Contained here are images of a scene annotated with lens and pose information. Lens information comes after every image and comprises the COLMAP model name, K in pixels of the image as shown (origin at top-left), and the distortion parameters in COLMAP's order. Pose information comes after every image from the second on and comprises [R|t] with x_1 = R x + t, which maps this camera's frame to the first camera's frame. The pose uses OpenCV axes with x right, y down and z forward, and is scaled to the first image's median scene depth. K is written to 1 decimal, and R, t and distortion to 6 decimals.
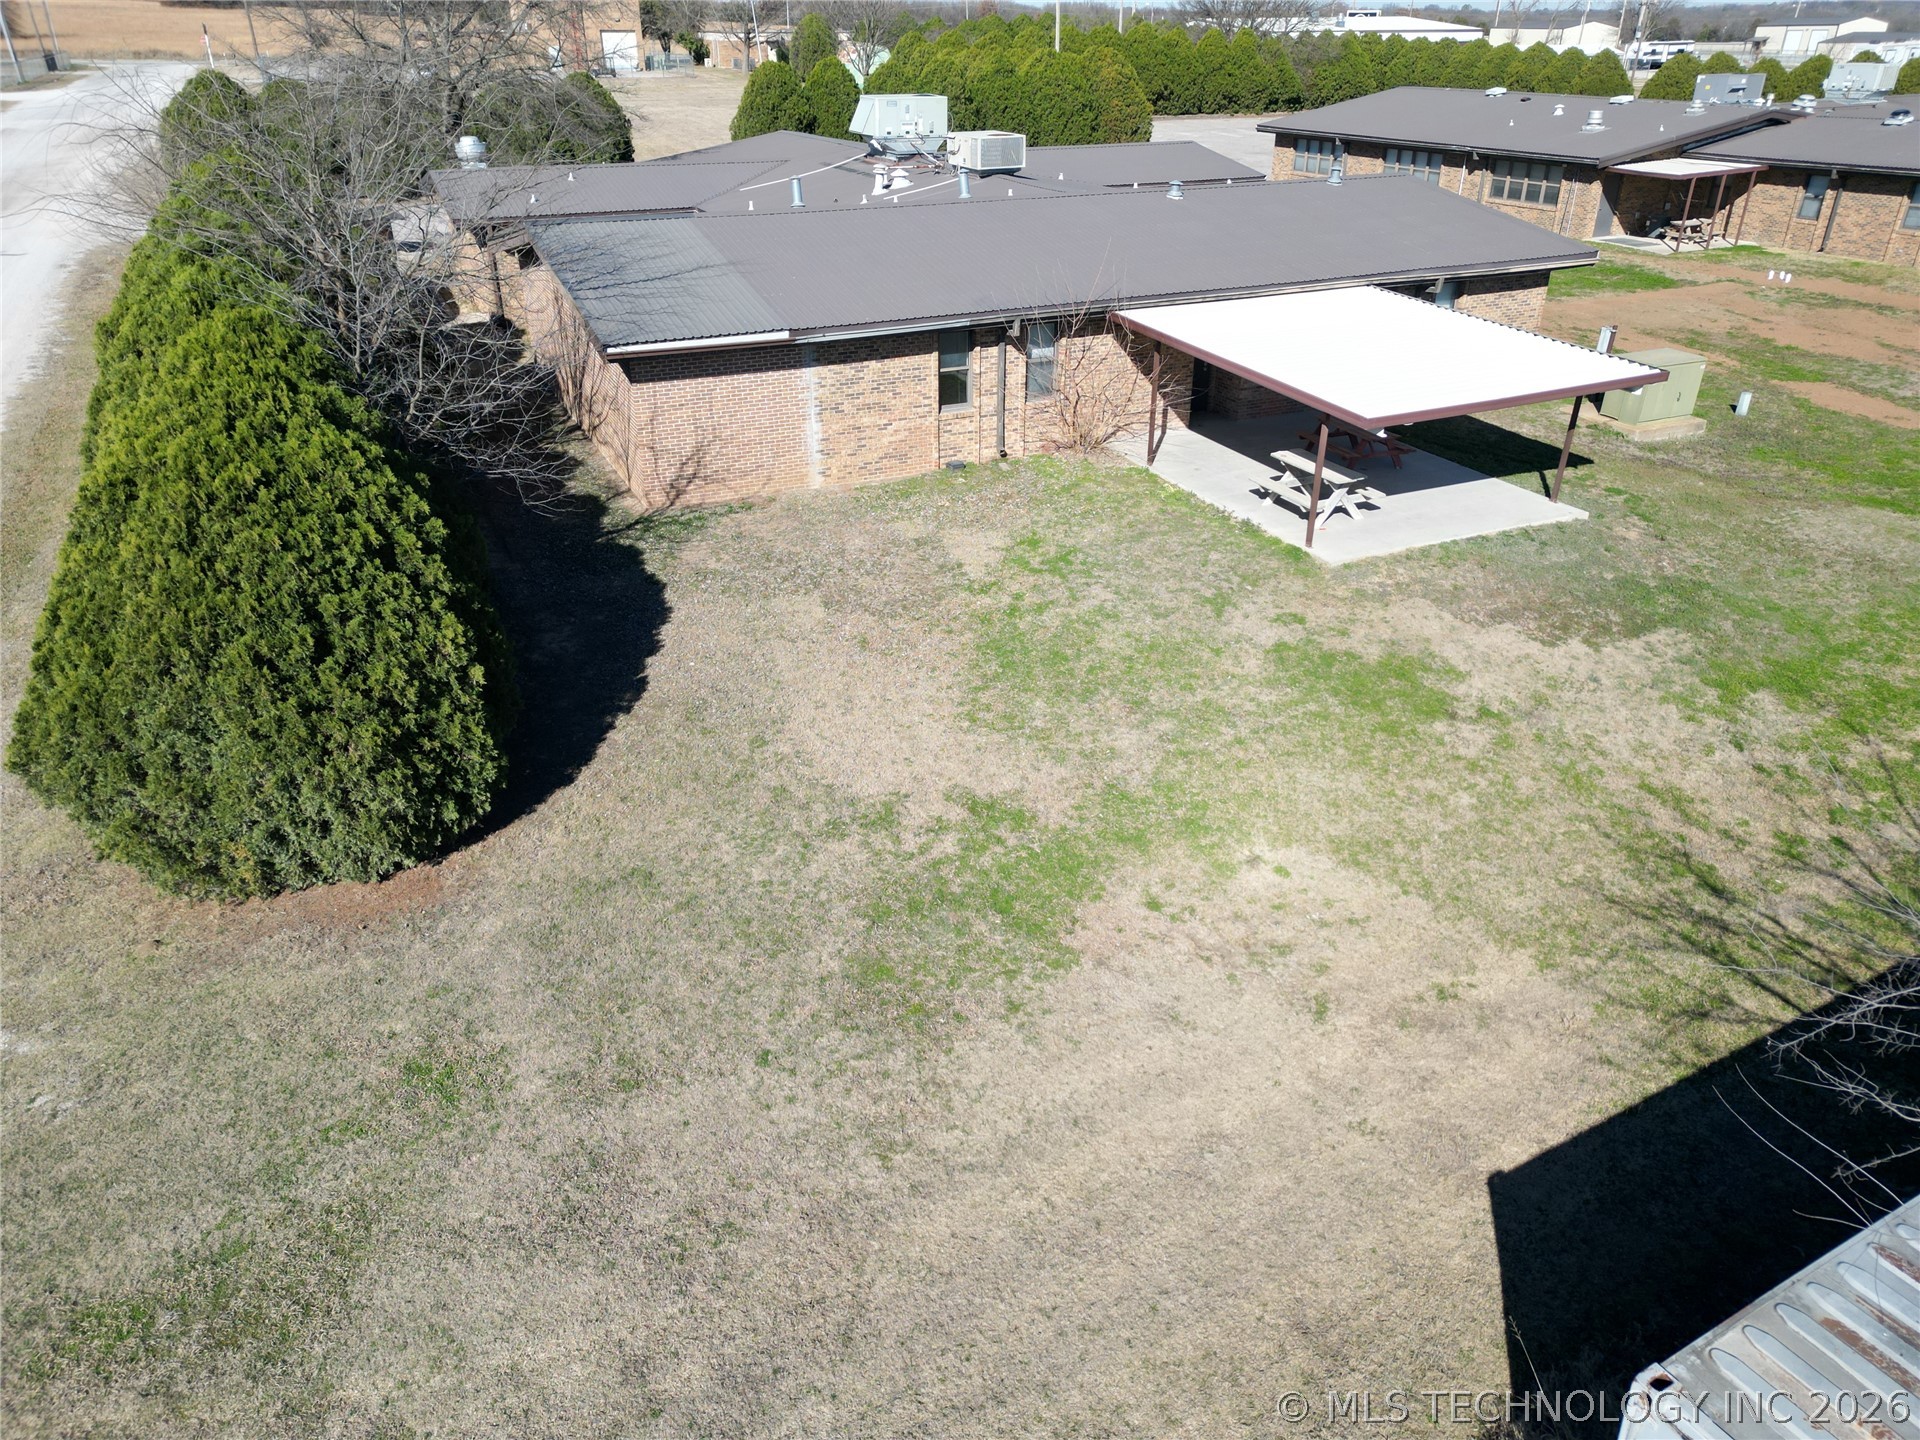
lens RADIAL K [[1345.7, 0, 958.5], [0, 1345.7, 709.4], [0, 0, 1]] dist [0.075270, -0.068053]
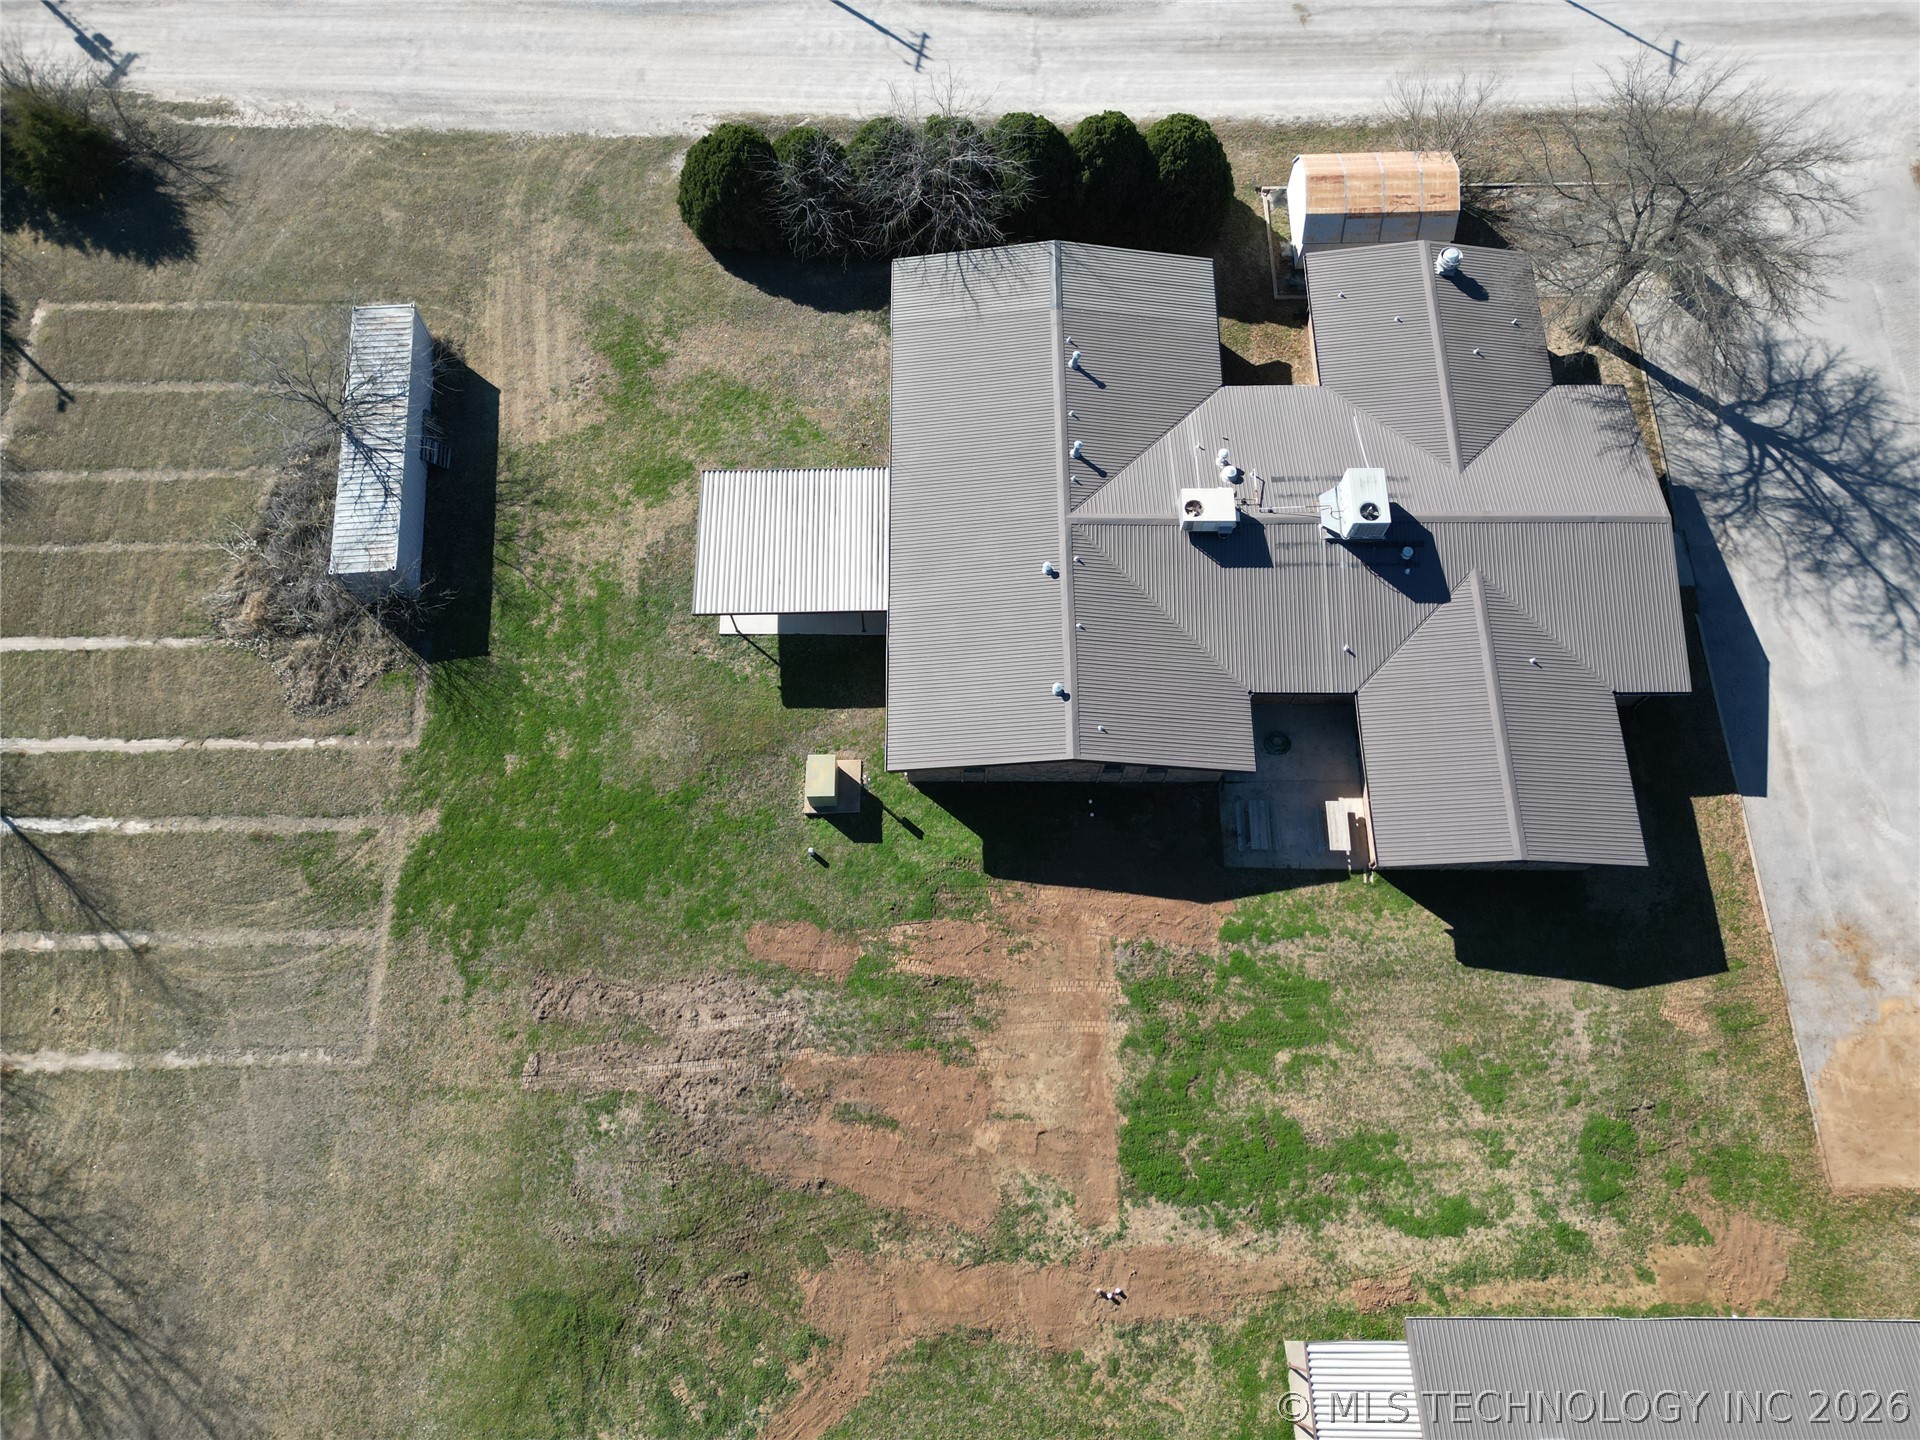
lens RADIAL K [[1345.7, 0, 957.4], [0, 1345.7, 712.6], [0, 0, 1]] dist [0.075270, -0.068053]
pose [[-0.419852, 0.842795, -0.336780, 1.510374], [-0.415375, 0.151493, 0.896947, -2.973406], [0.806962, 0.516474, 0.286471, 0.984757]]
